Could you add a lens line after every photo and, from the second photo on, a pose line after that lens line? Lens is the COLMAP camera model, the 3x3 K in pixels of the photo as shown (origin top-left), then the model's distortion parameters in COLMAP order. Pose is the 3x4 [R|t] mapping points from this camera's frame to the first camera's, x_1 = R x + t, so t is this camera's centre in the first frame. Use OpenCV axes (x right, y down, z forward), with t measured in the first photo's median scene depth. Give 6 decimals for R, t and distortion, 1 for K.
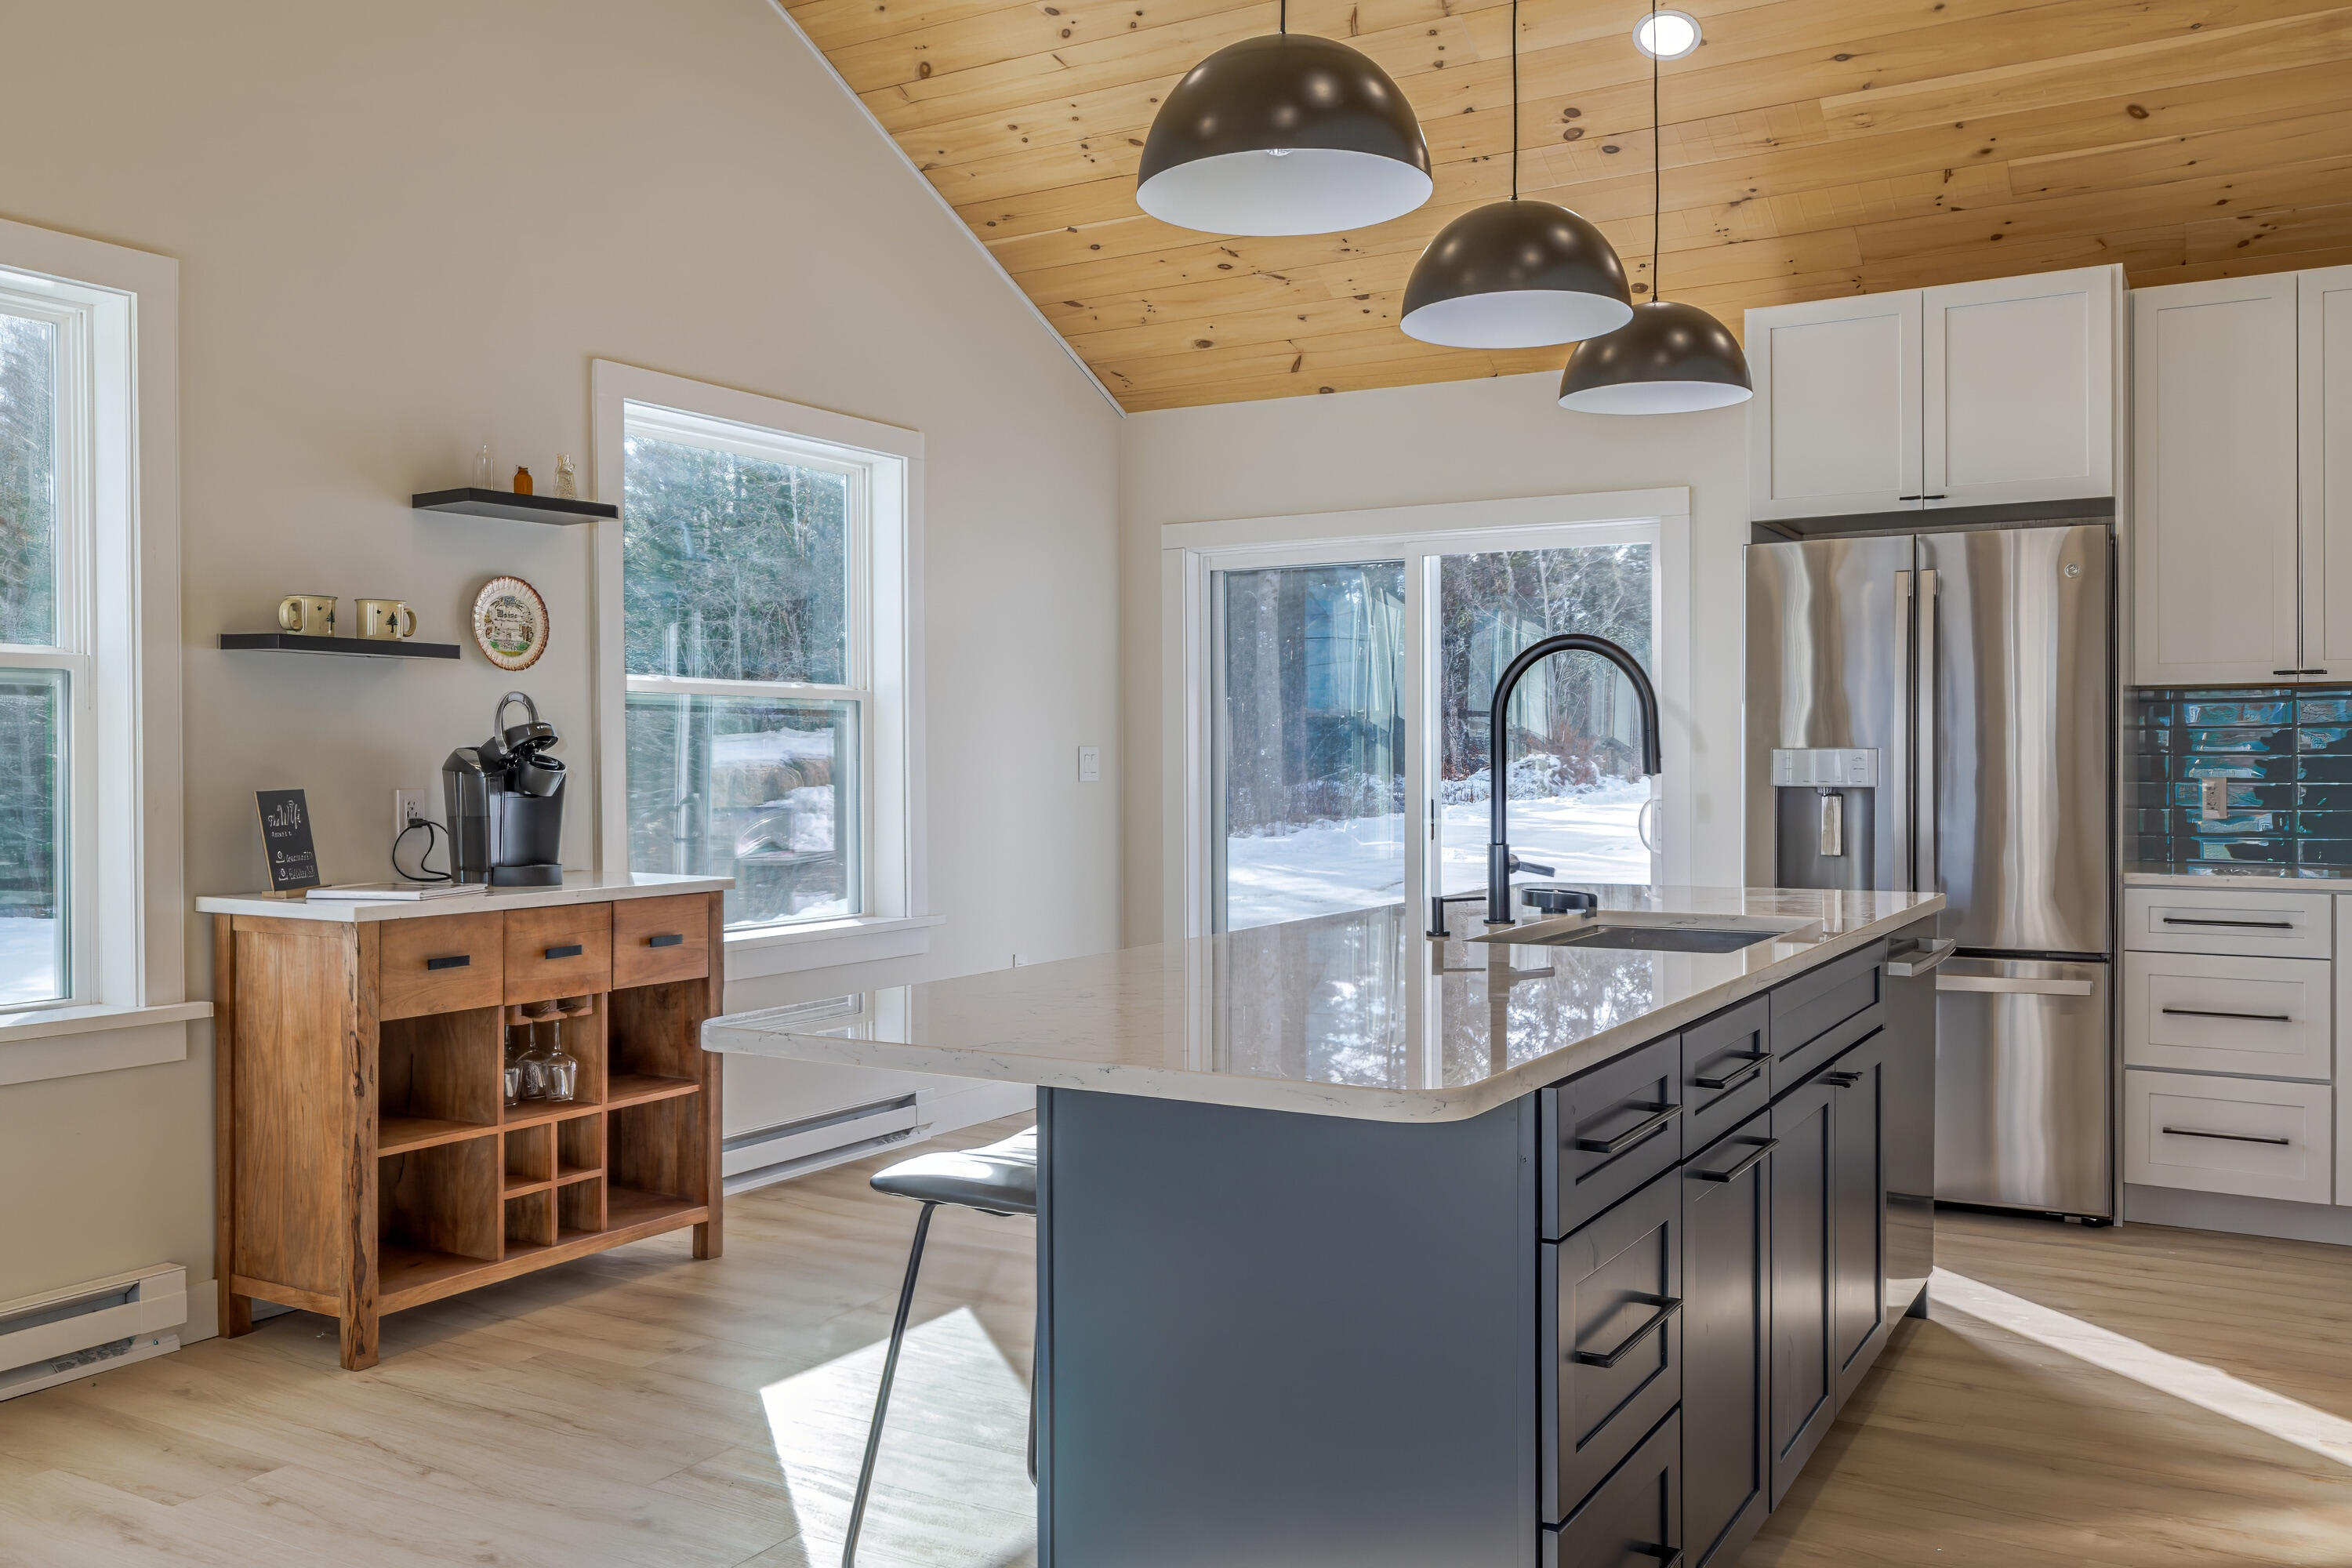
lens RADIAL K [[1899.9, 0, 1171.3], [0, 1899.9, 752.9], [0, 0, 1]] dist [0.015986, -0.012717]
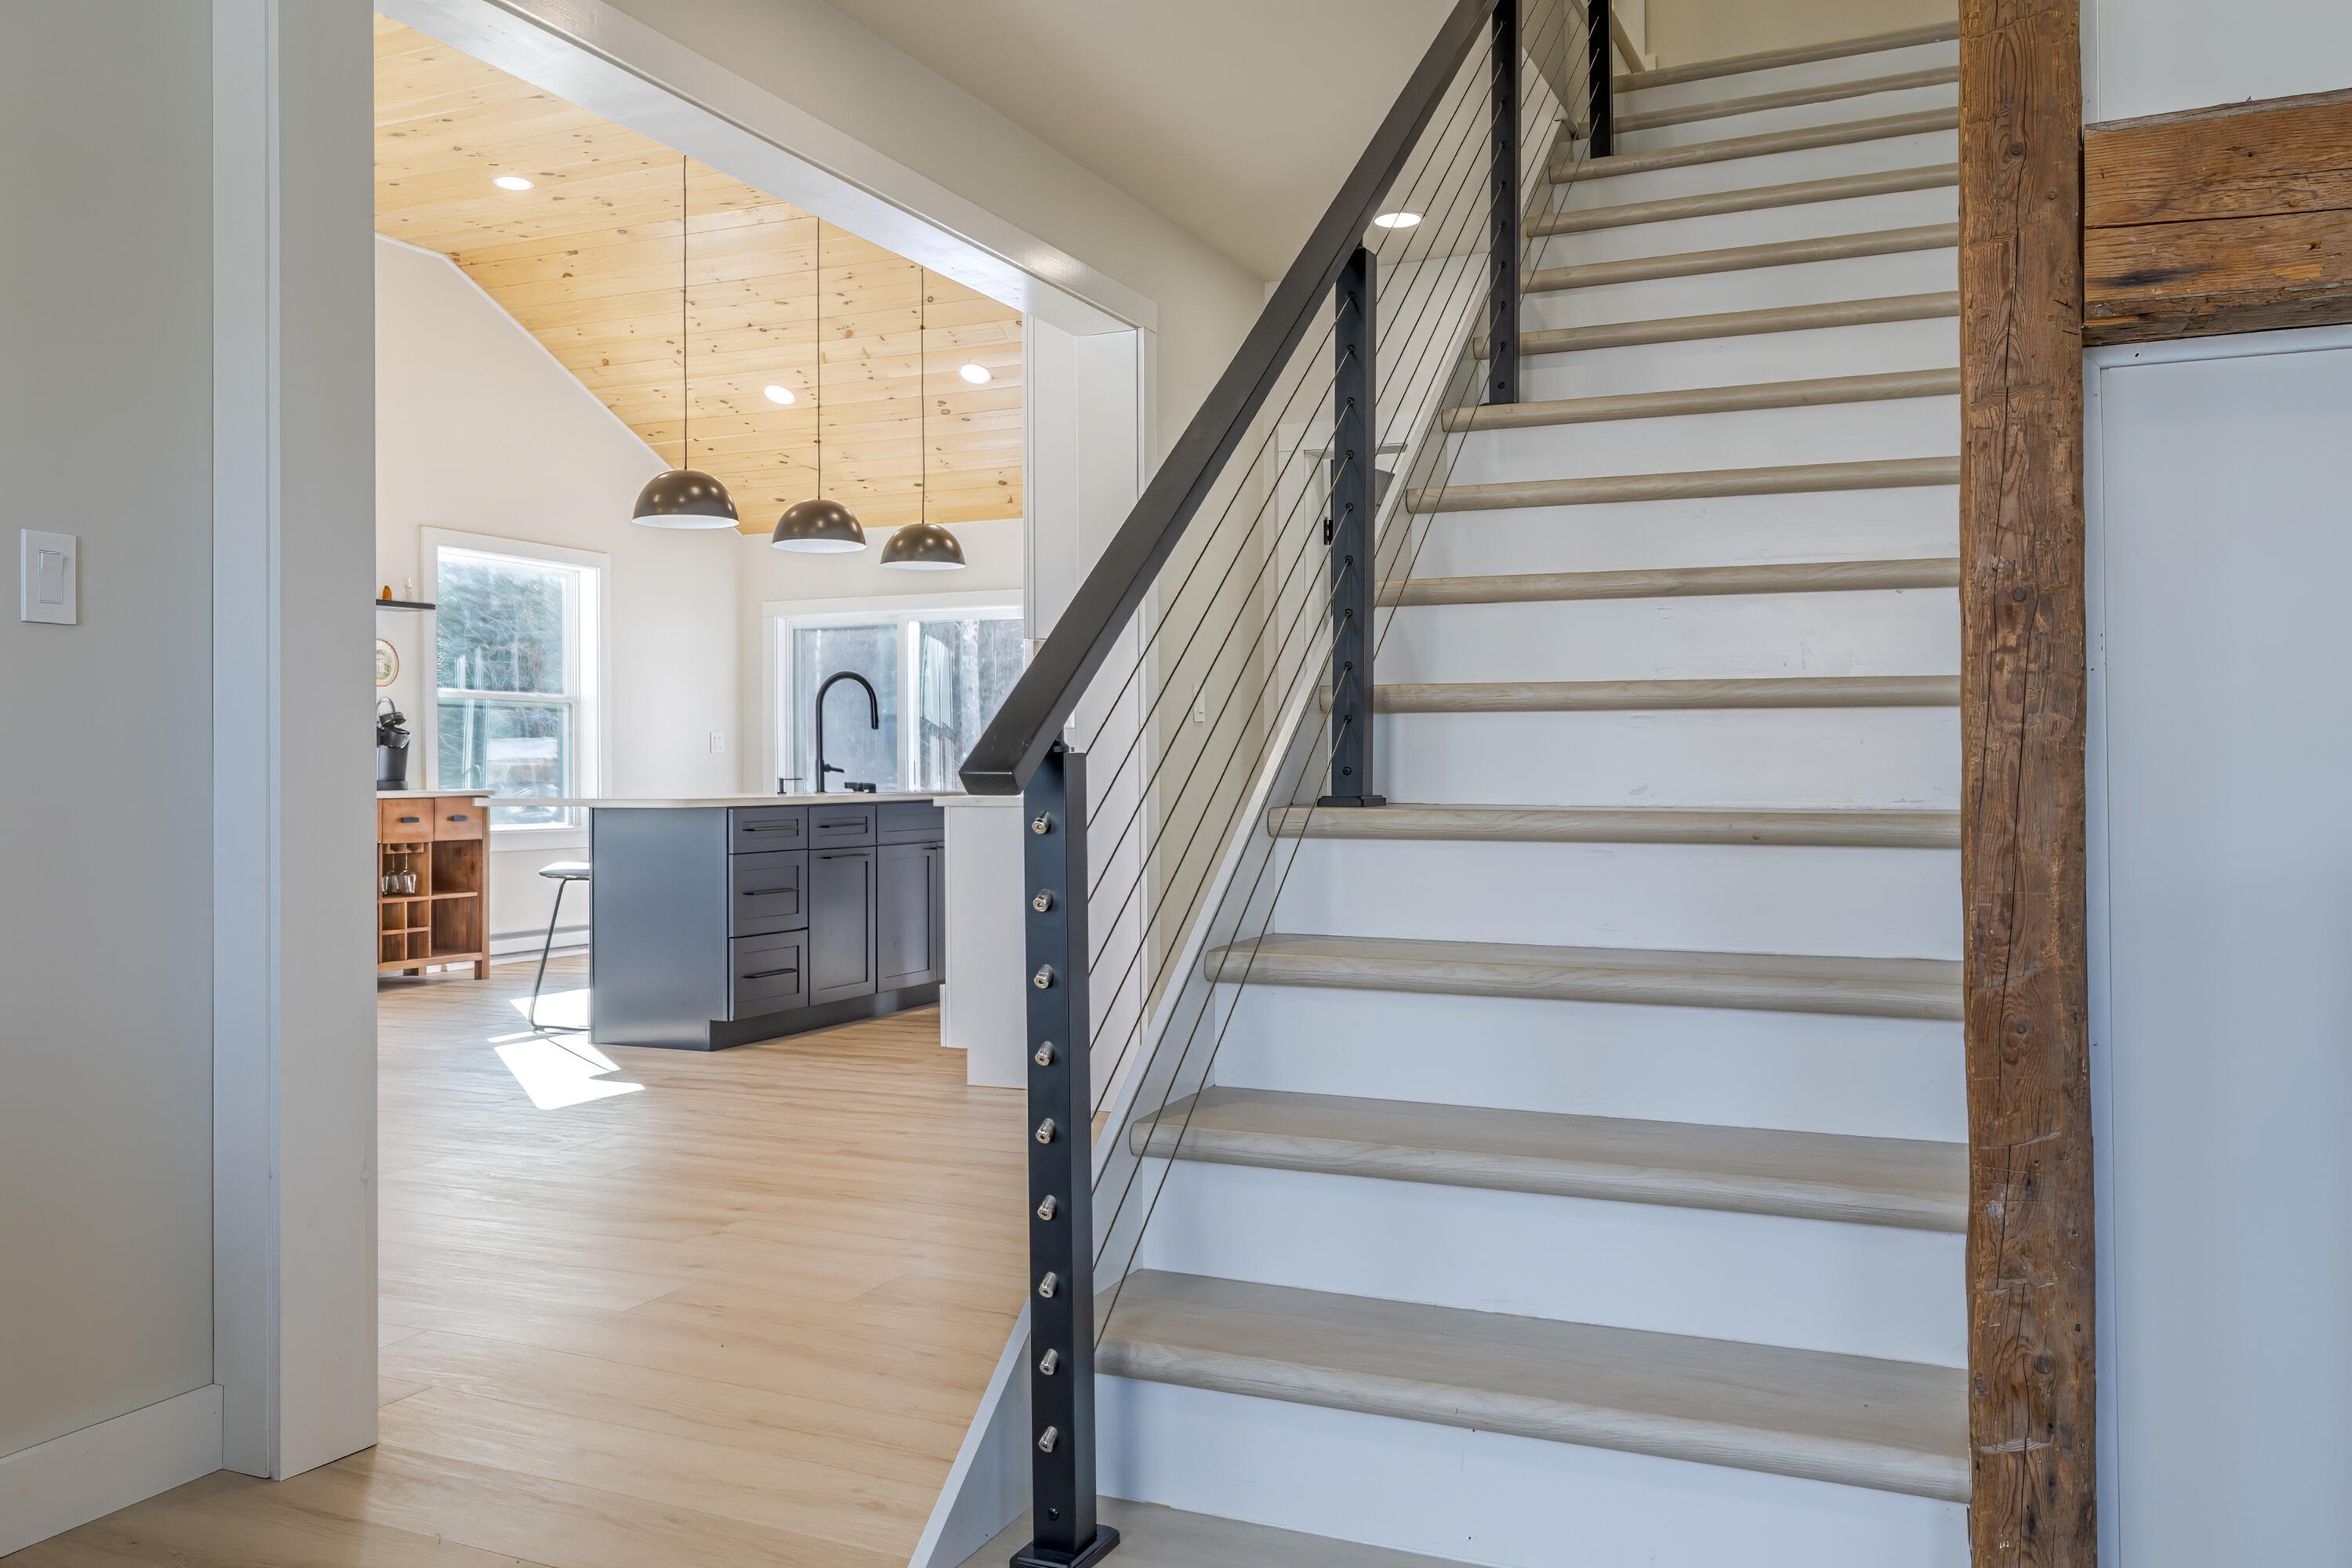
lens RADIAL K [[1899.9, 0, 1199.0], [0, 1899.9, 747.1], [0, 0, 1]] dist [0.015986, -0.012717]
pose [[0.993440, -0.002061, 0.114340, 0.275012], [0.003325, 0.999936, -0.010858, 0.043923], [-0.114310, 0.011167, 0.993382, -1.069451]]
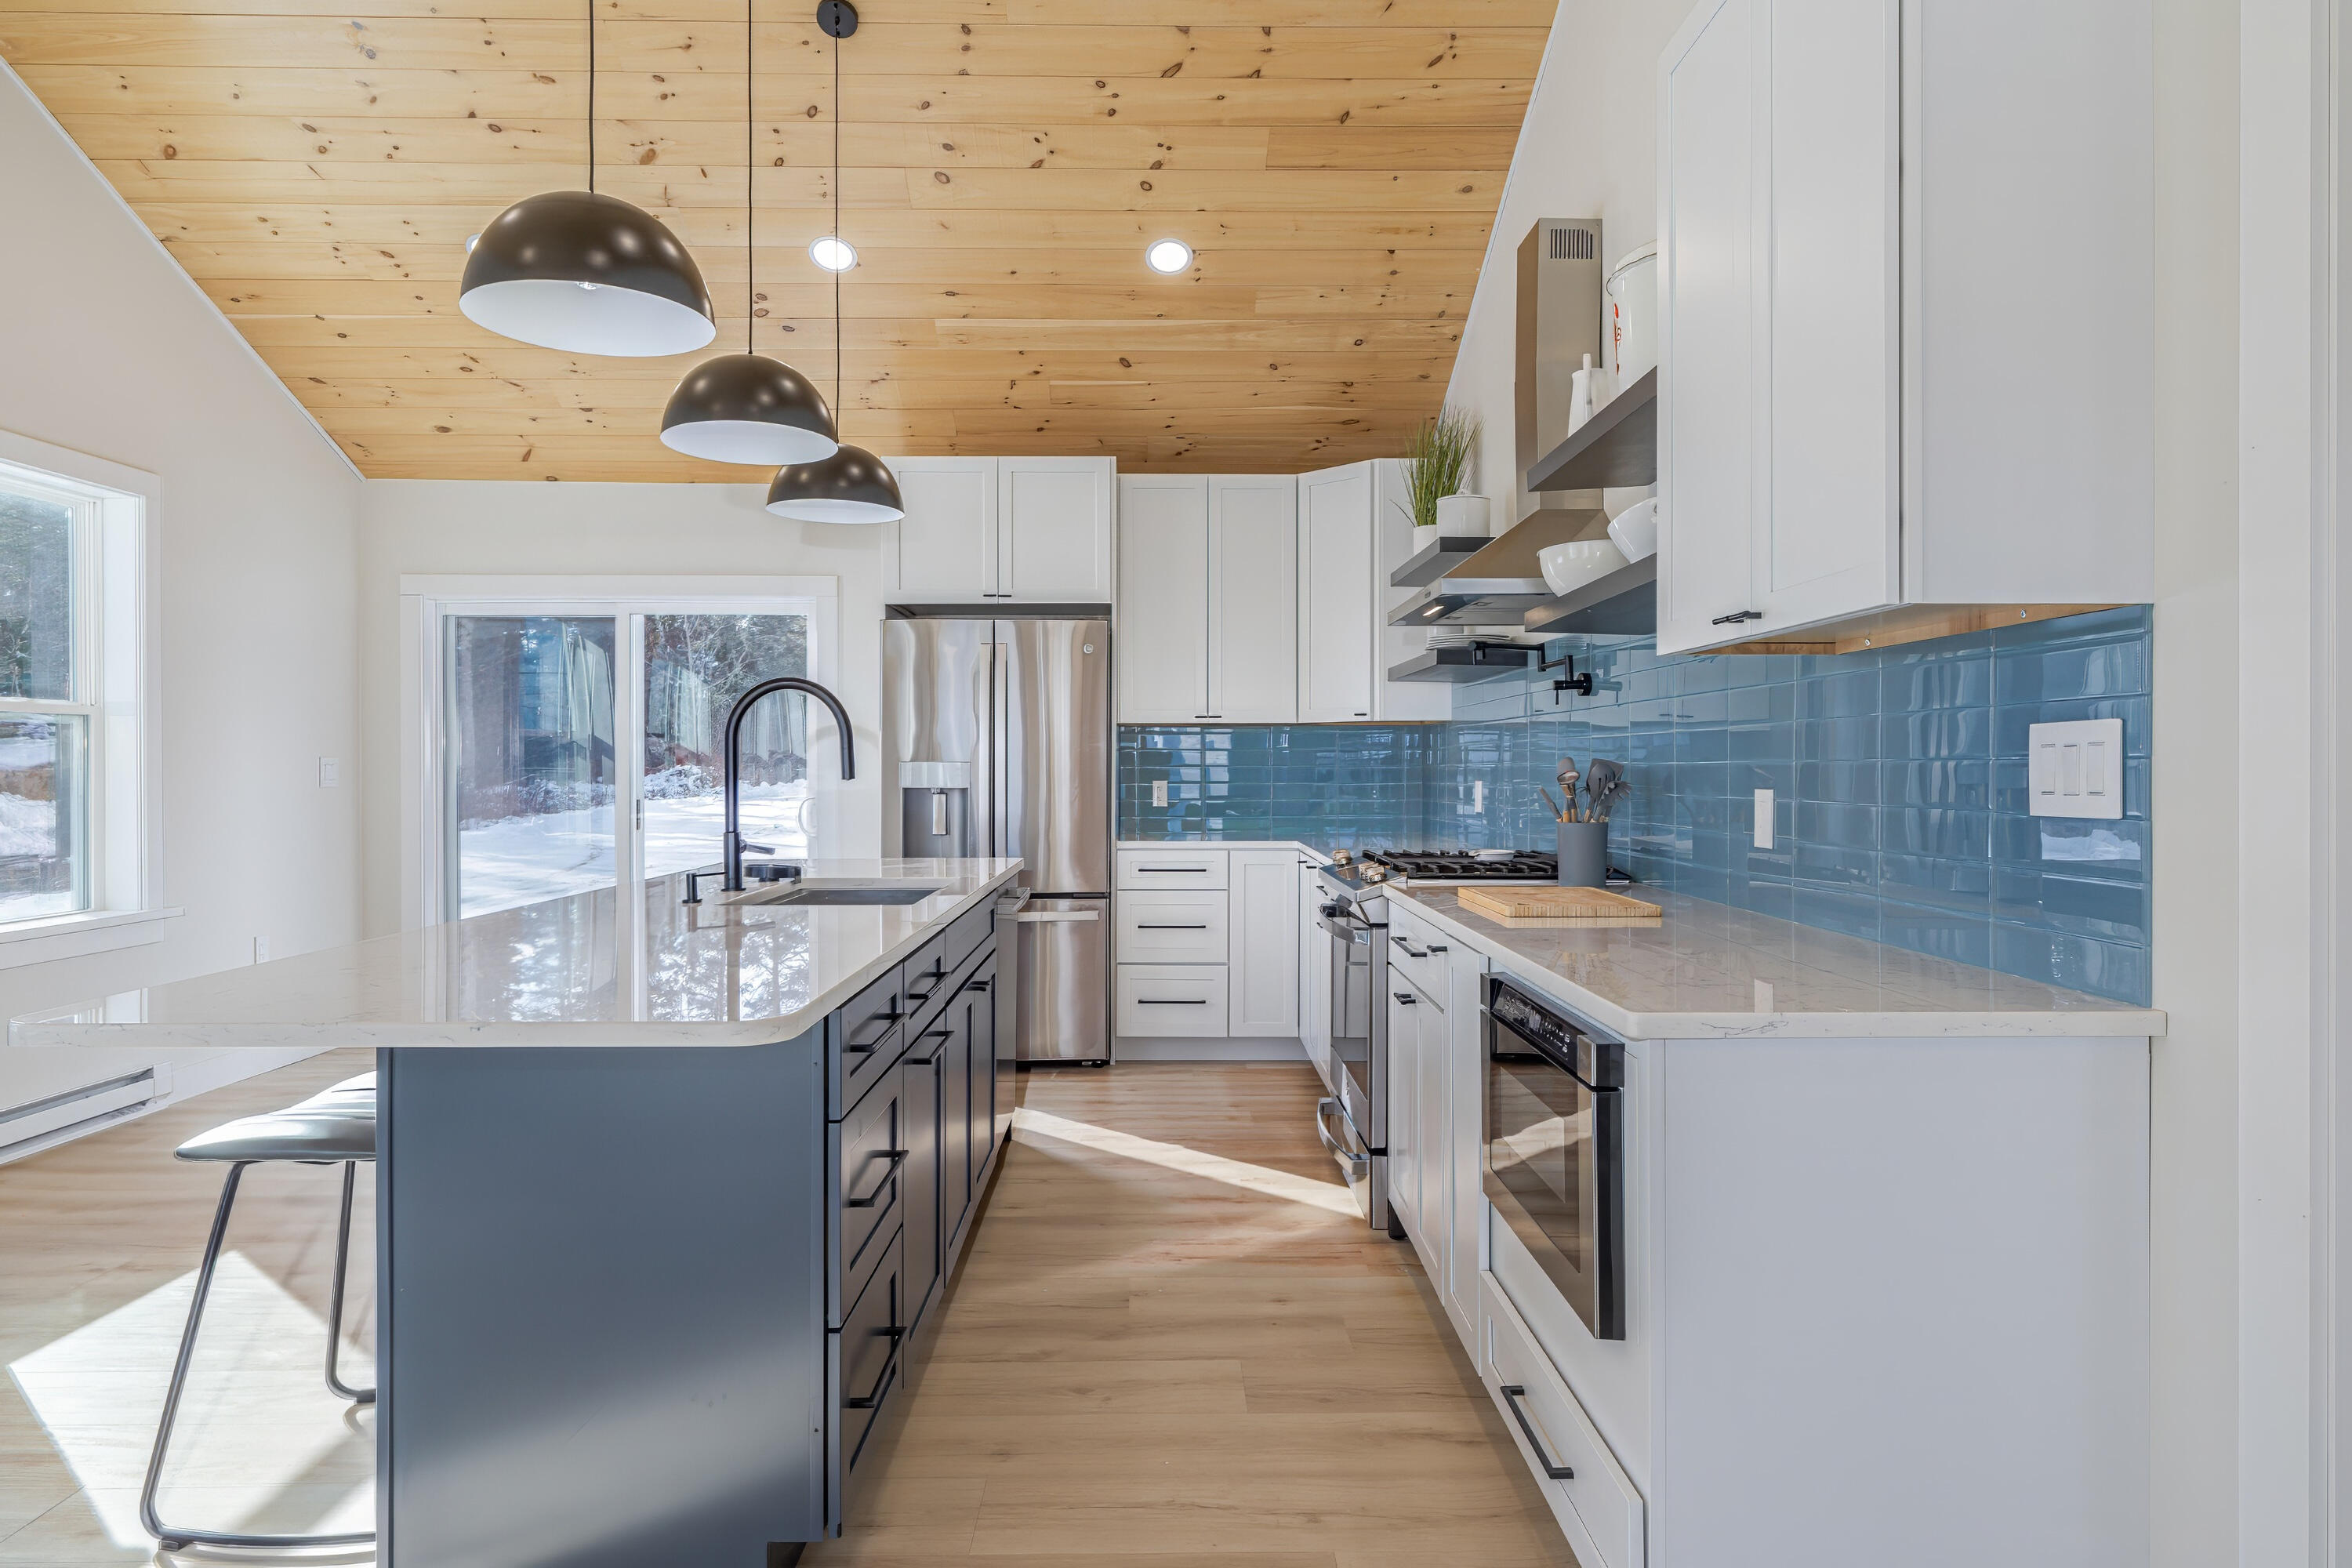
lens RADIAL K [[1342.2, 0, 1171.4], [0, 1342.2, 764.7], [0, 0, 1]] dist [0.001106, 0.001994]
pose [[0.855919, 0.003487, 0.517098, -0.039005], [-0.003391, 0.999994, -0.001132, 0.000509], [-0.517098, -0.000785, 0.855926, 0.021970]]
